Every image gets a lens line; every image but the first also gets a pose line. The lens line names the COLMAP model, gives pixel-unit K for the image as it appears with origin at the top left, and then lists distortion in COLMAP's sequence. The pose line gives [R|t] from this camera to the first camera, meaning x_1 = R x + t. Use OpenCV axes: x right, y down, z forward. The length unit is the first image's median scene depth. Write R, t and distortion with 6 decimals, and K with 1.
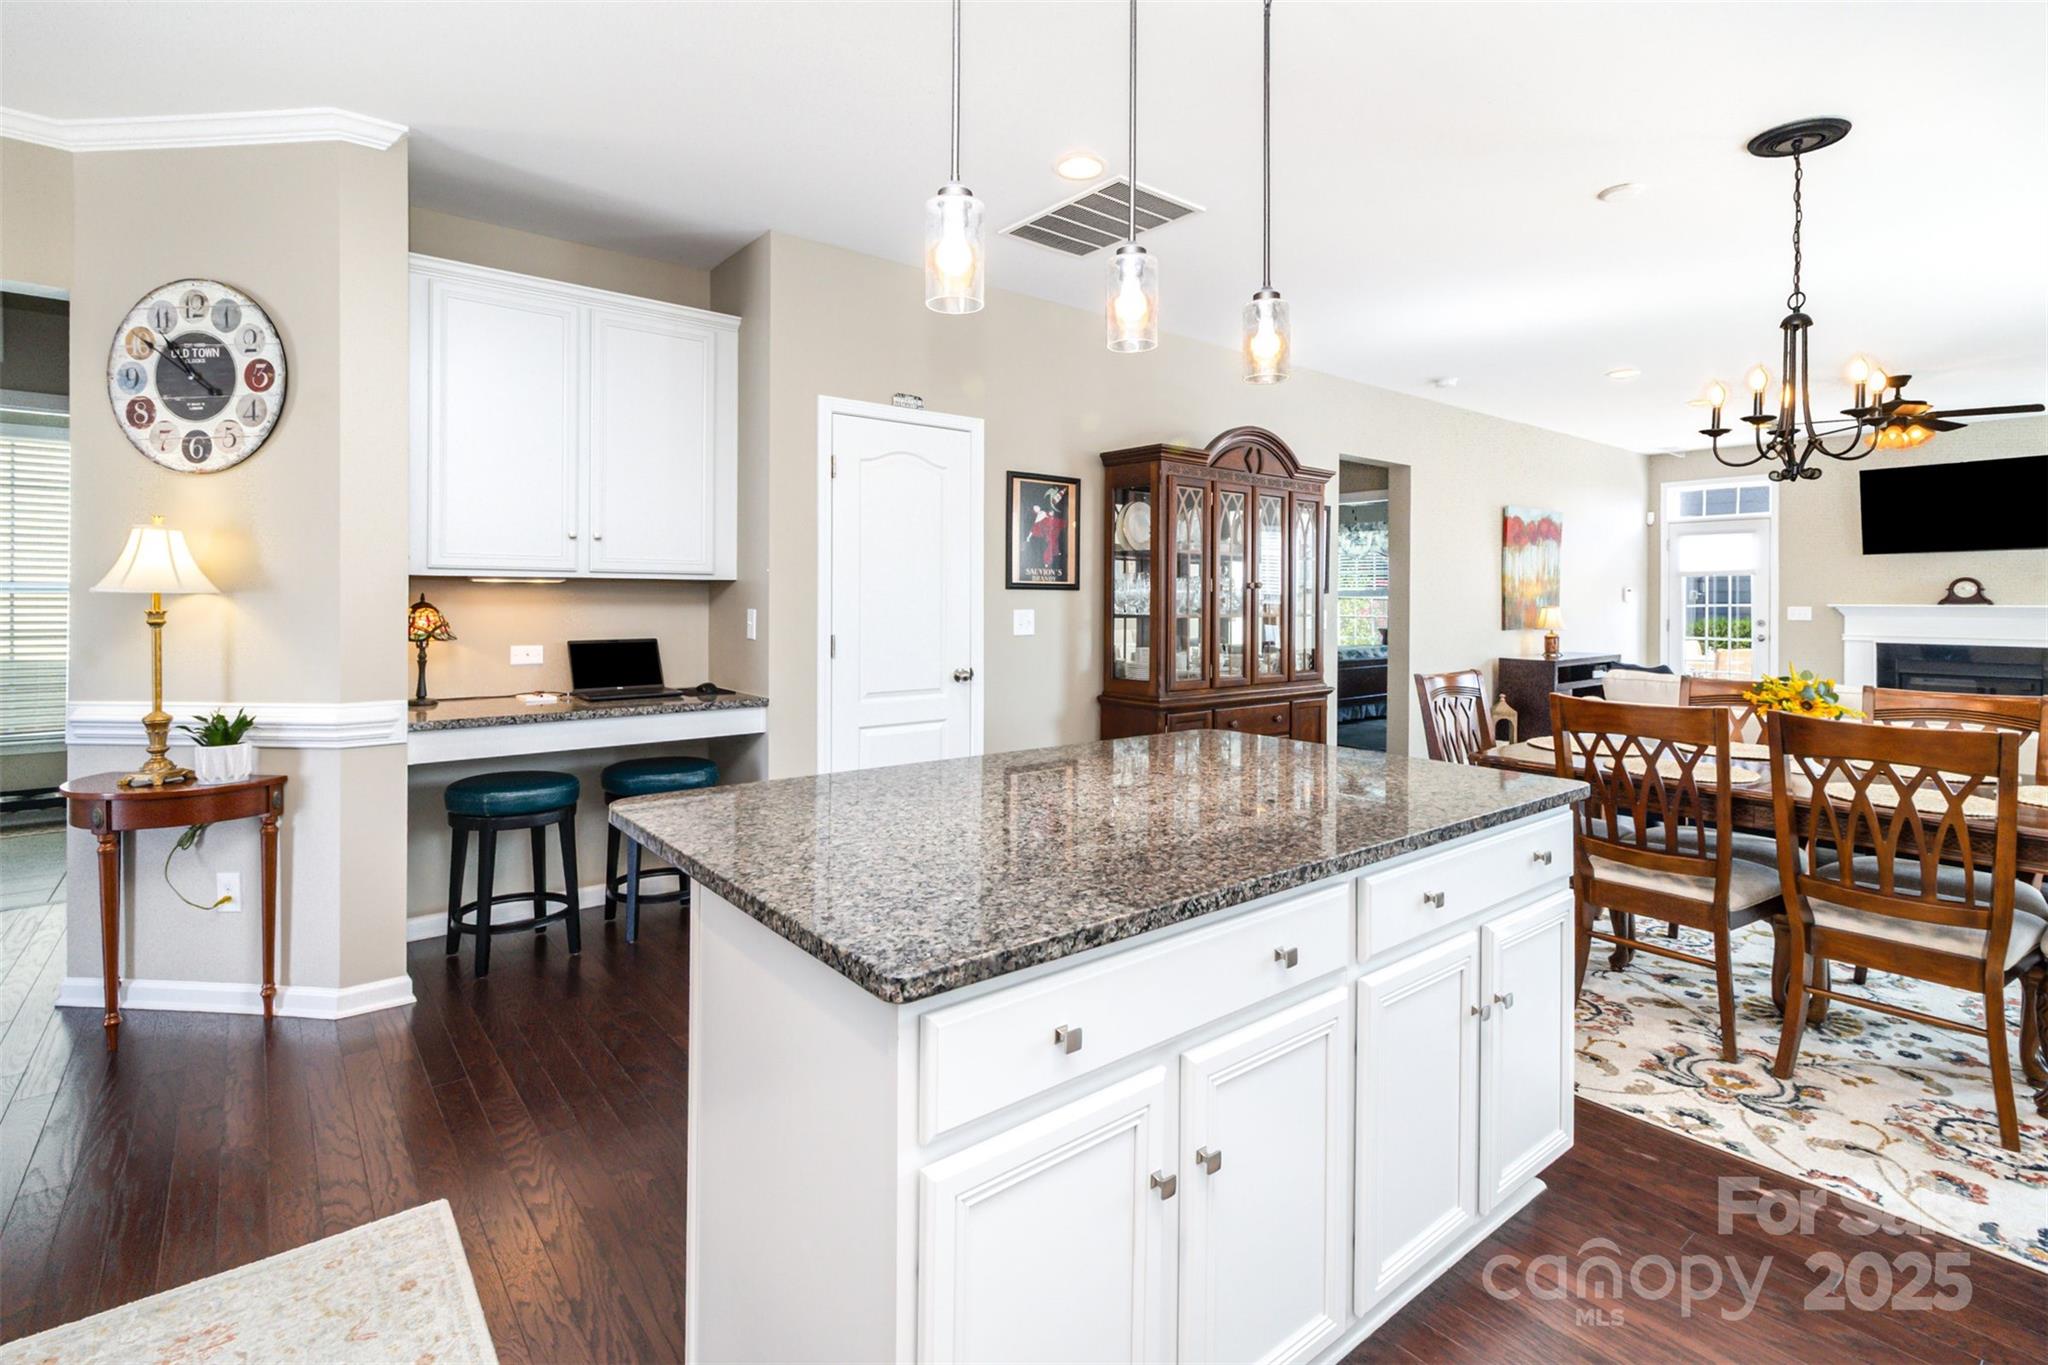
lens RADIAL K [[959.8, 0, 1035.4], [0, 959.8, 608.3], [0, 0, 1]] dist [0.000370, -0.000533]
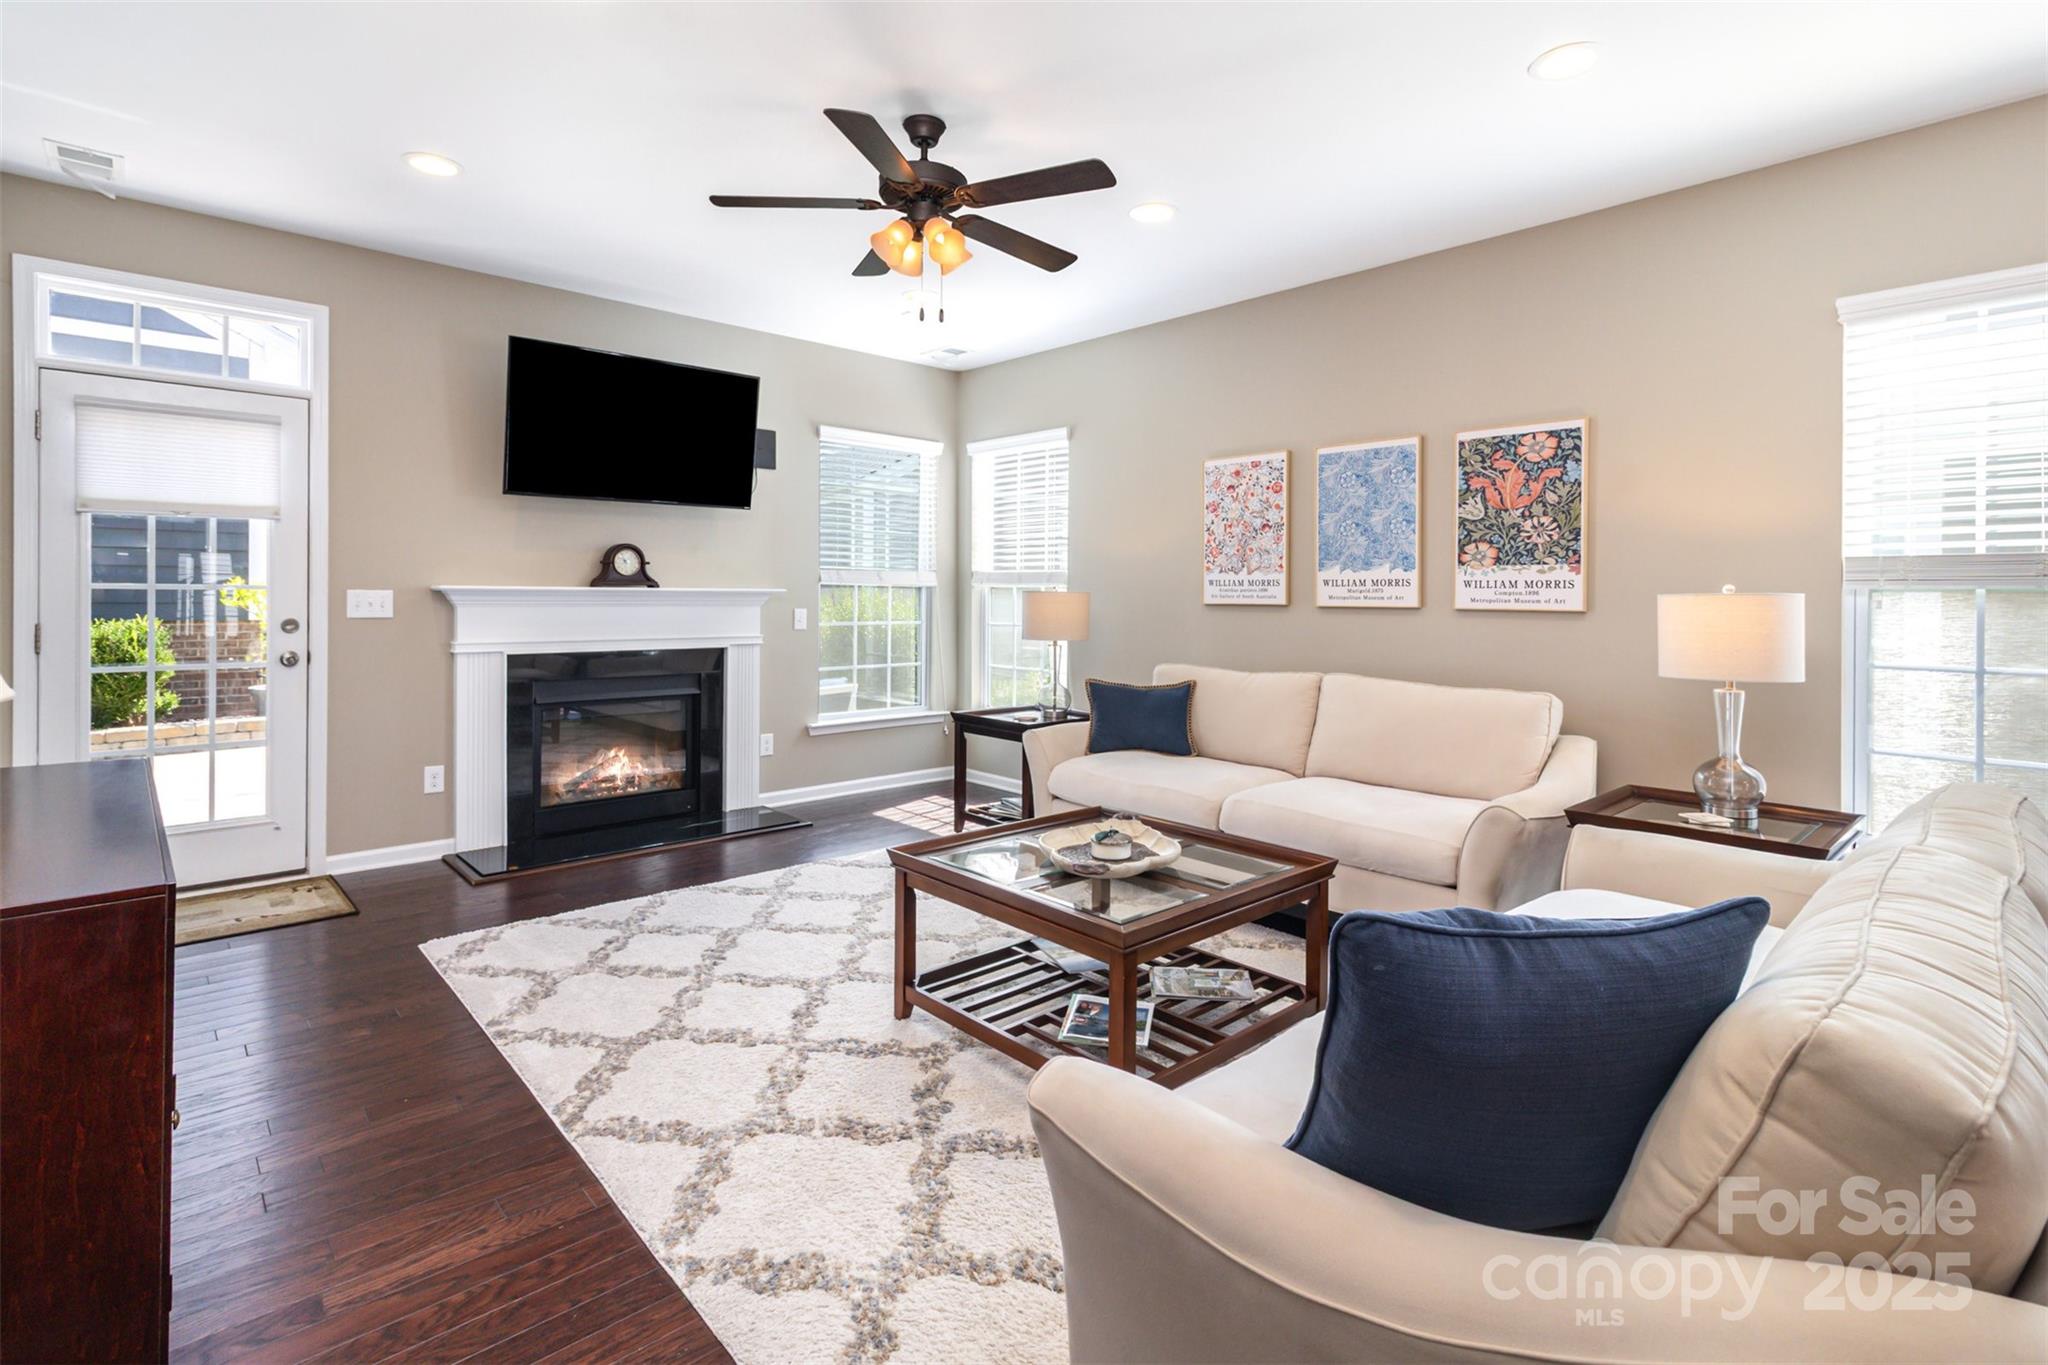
lens RADIAL K [[959.8, 0, 1013.2], [0, 959.8, 588.2], [0, 0, 1]] dist [0.000370, -0.000533]
pose [[-0.034224, 0.001509, 0.999413, 0.707478], [0.000714, 0.999999, -0.001485, -0.003909], [-0.999414, 0.000663, -0.034225, 1.675742]]
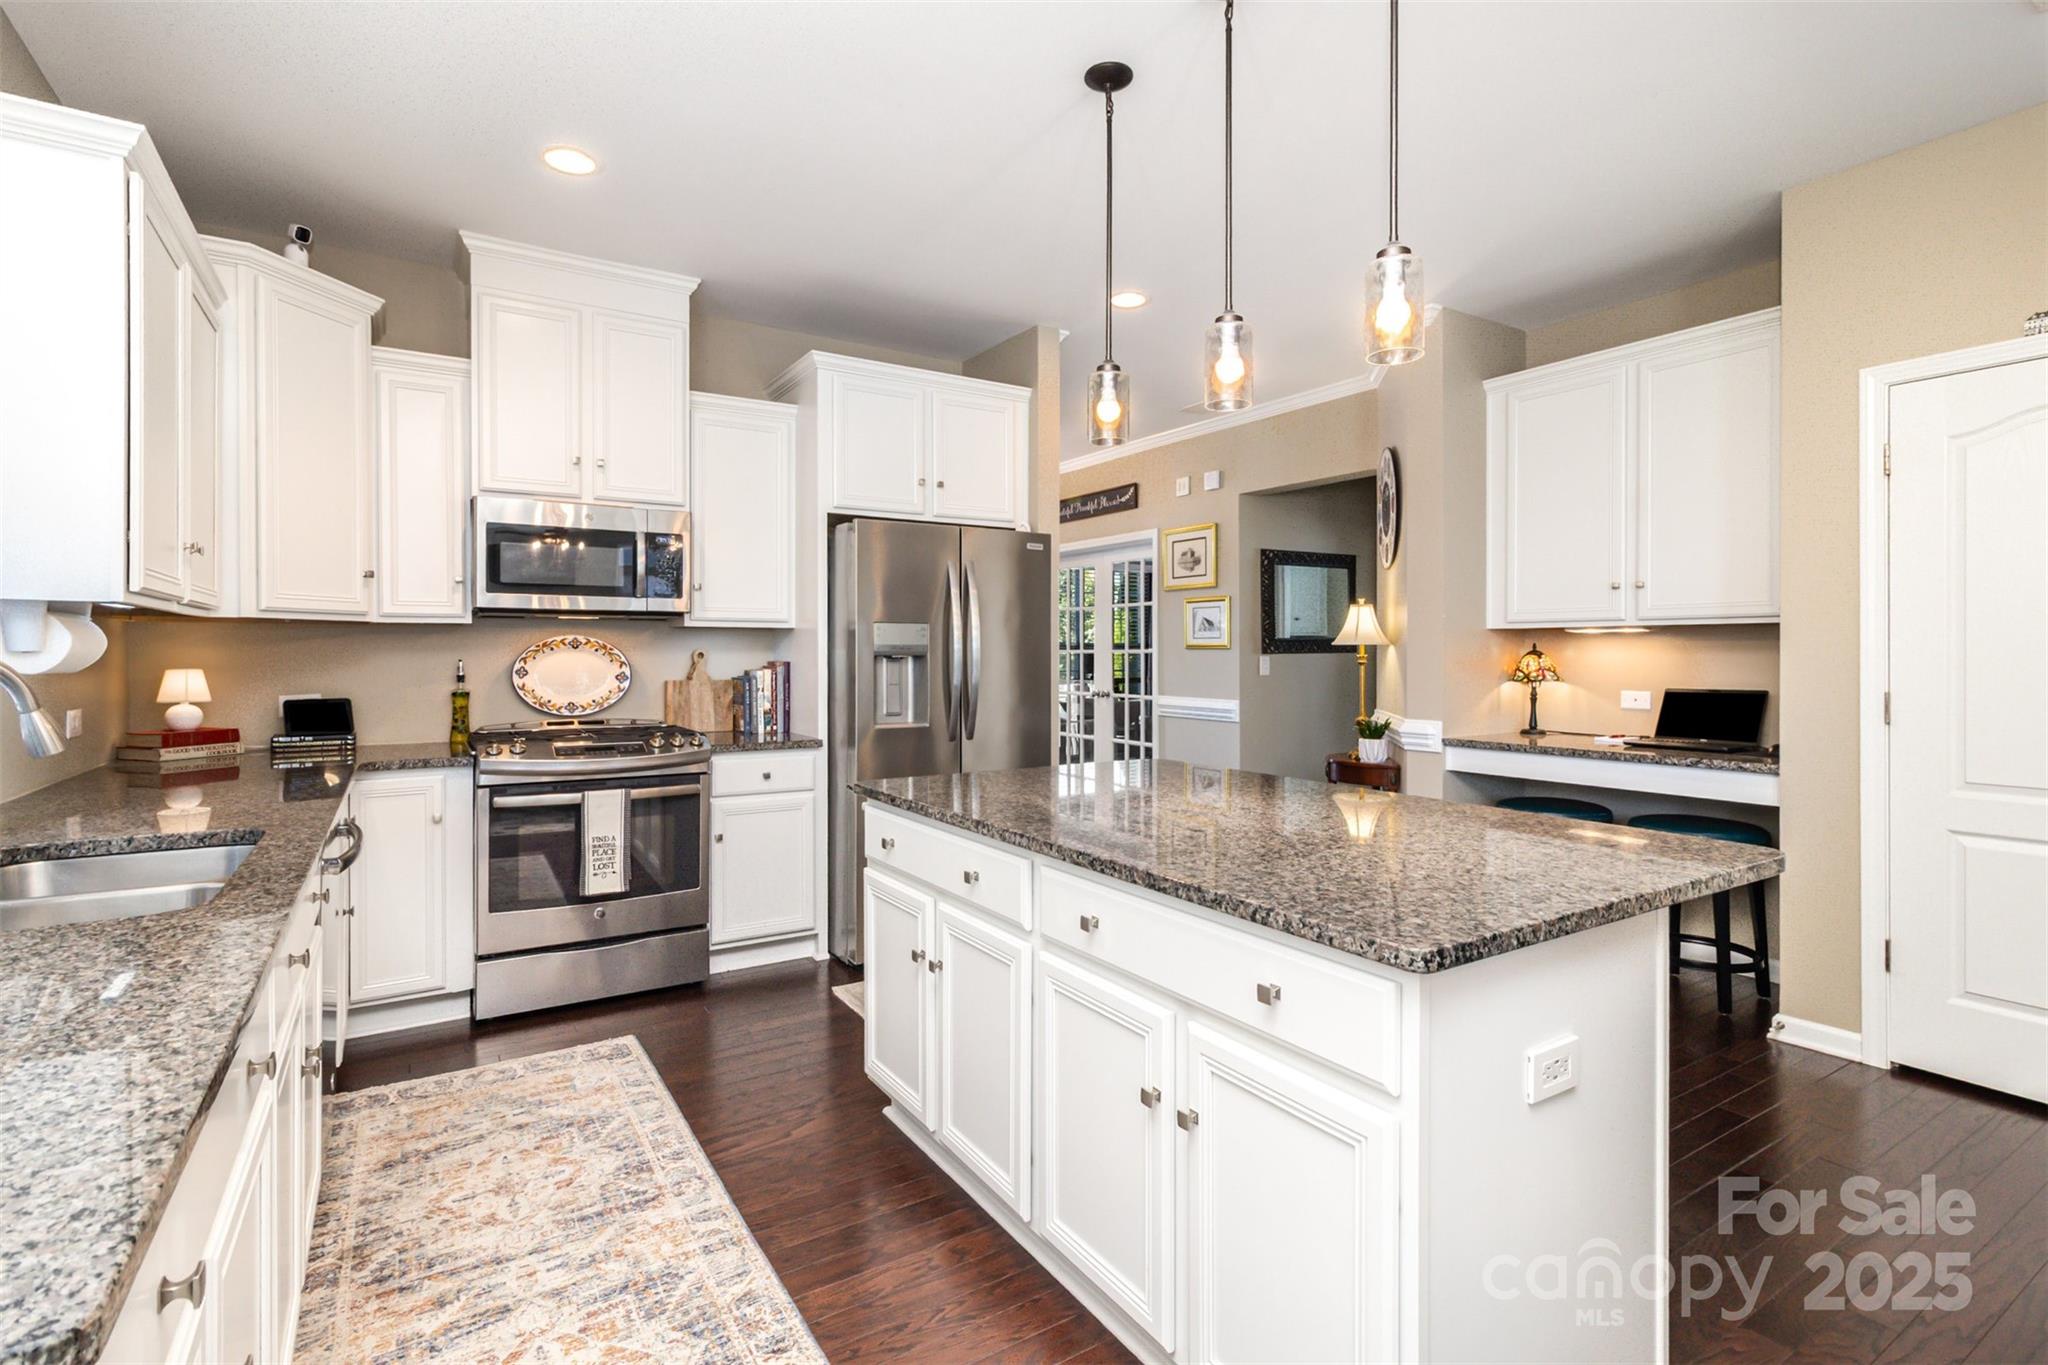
lens RADIAL K [[959.8, 0, 1011.6], [0, 959.8, 667.5], [0, 0, 1]] dist [0.000370, -0.000533]
pose [[-0.131025, 0.009302, -0.991335, 0.635857], [-0.011719, 0.999872, 0.010931, 0.009704], [0.991310, 0.013049, -0.130899, 0.465375]]
